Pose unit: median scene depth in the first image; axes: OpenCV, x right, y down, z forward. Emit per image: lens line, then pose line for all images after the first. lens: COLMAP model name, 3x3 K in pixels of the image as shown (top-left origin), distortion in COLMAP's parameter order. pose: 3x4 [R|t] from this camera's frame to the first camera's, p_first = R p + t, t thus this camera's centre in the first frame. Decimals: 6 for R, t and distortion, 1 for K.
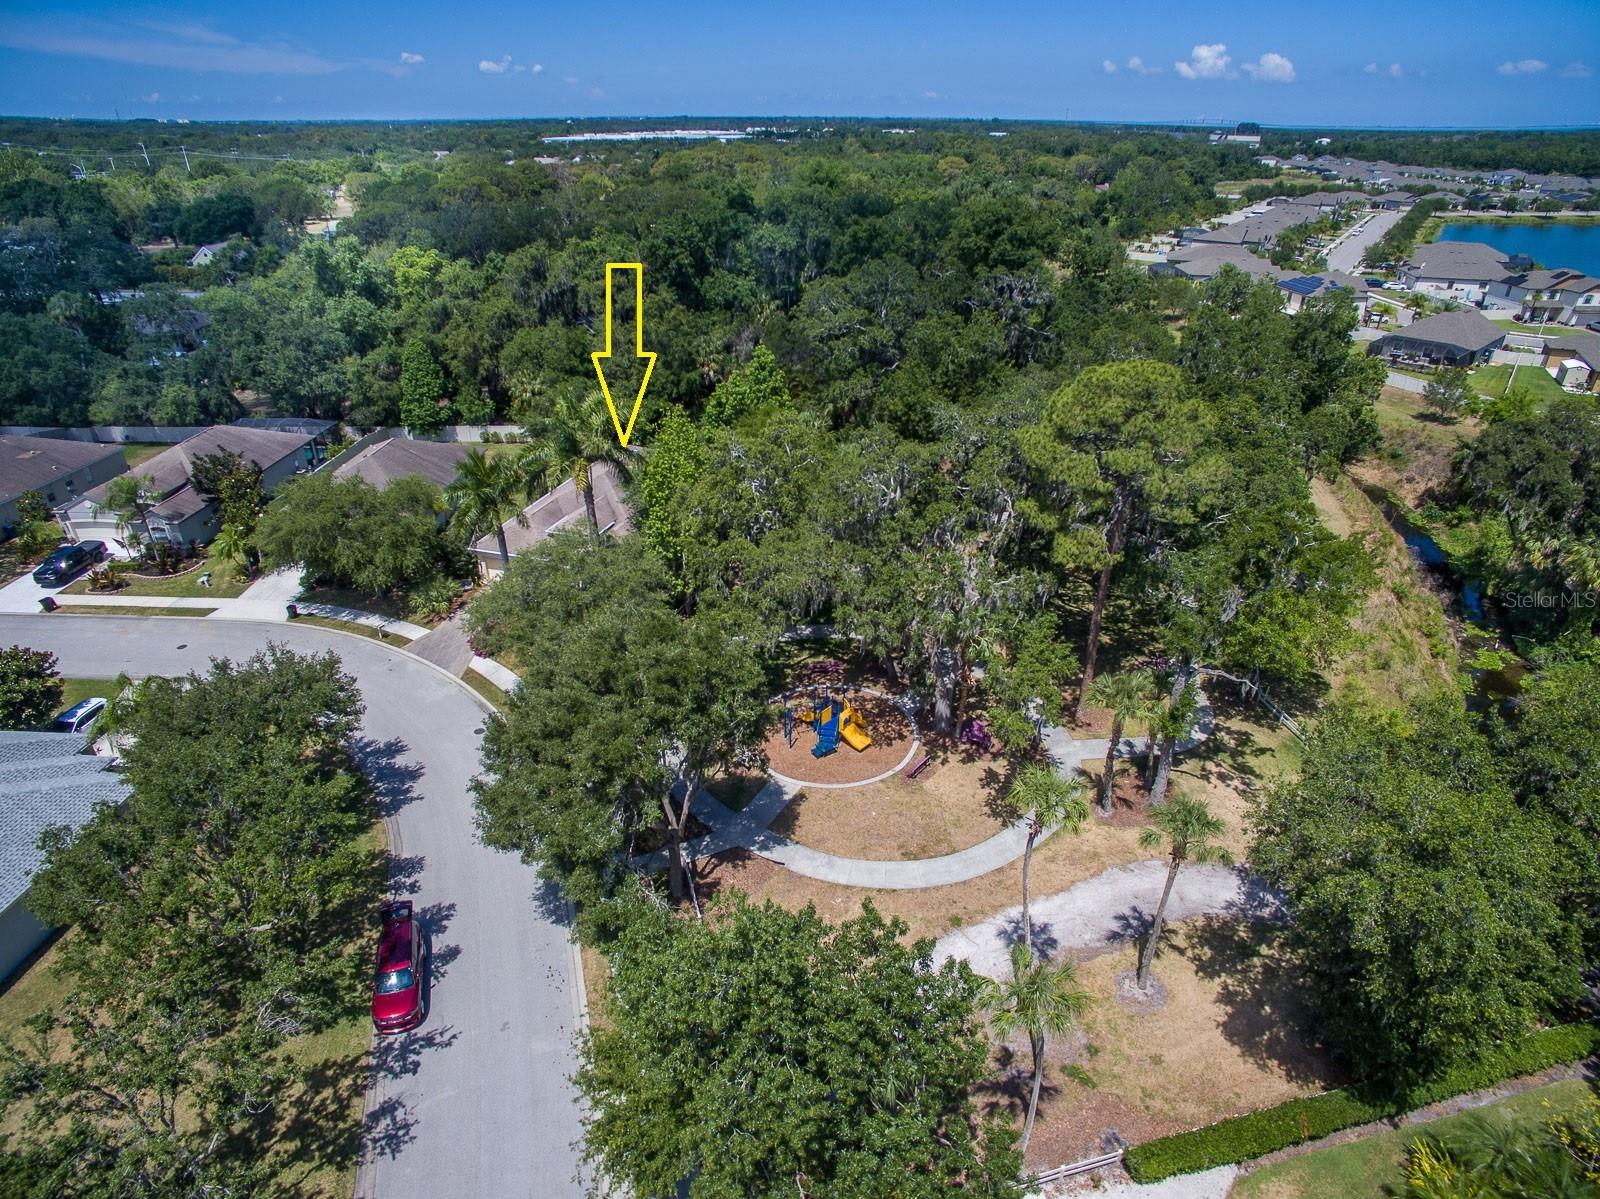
lens RADIAL K [[933.3, 0, 807.2], [0, 933.3, 591.5], [0, 0, 1]] dist [-0.120989, 0.081503]
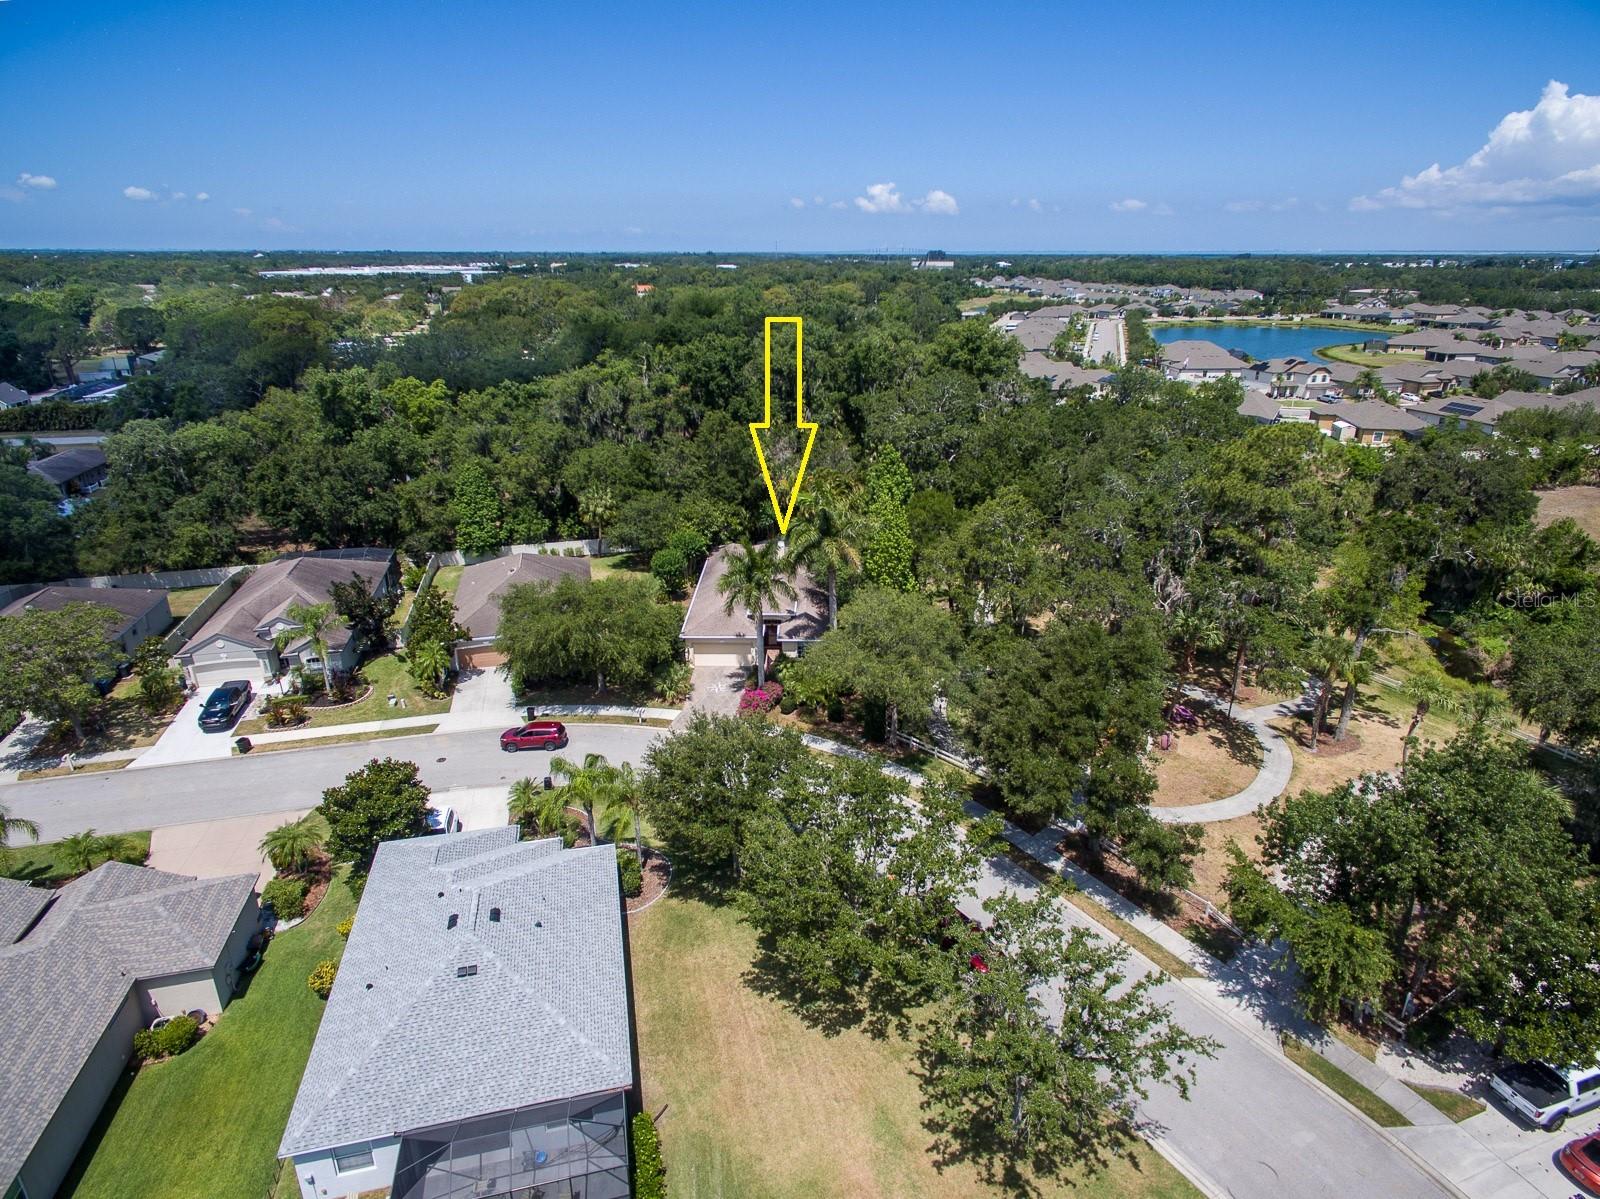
lens RADIAL K [[917.4, 0, 800.0], [0, 917.4, 599.5], [0, 0, 1]] dist [0.012565, -0.001896]
pose [[0.956382, -0.106743, 0.271919, -0.270903], [0.138509, 0.985260, -0.100389, 0.020471], [-0.257195, 0.133673, 0.957070, -0.047071]]
